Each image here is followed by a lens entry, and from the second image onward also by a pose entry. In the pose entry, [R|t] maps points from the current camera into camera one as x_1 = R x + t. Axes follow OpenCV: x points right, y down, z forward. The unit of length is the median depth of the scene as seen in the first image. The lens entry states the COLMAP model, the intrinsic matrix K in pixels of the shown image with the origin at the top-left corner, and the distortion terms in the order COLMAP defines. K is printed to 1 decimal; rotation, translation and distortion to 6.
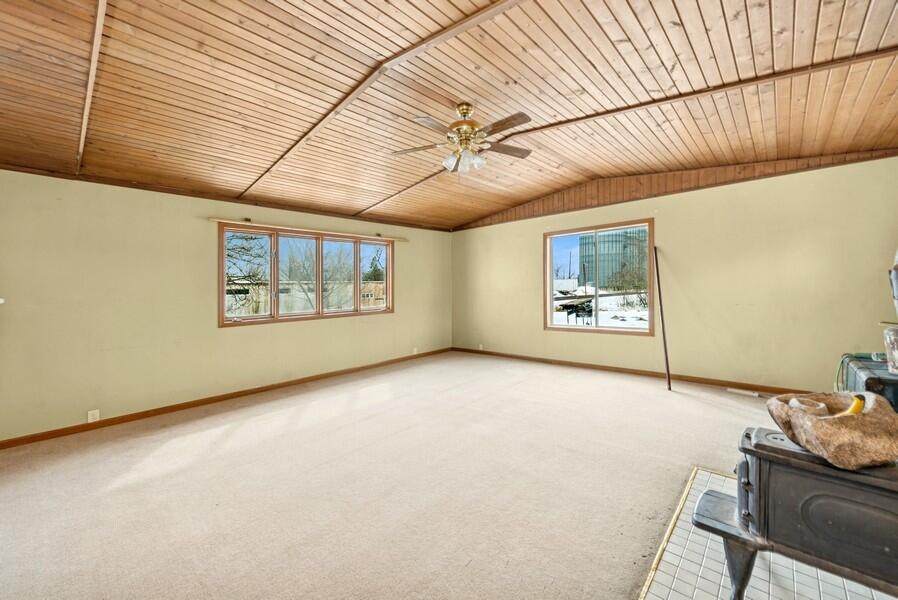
lens RADIAL K [[356.8, 0, 450.5], [0, 356.8, 293.0], [0, 0, 1]] dist [0.000370, 0.000038]
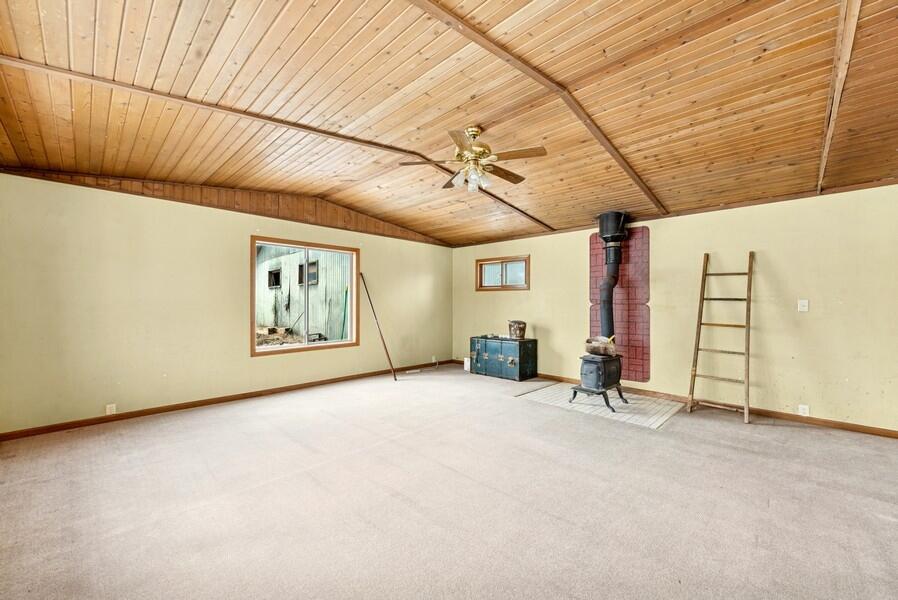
lens RADIAL K [[356.8, 0, 450.5], [0, 356.8, 306.3], [0, 0, 1]] dist [0.000370, 0.000038]
pose [[0.020842, 0.013053, 0.999698, -0.618334], [0.004136, 0.999905, -0.013142, 0.004923], [-0.999774, 0.004409, 0.020786, 0.626563]]
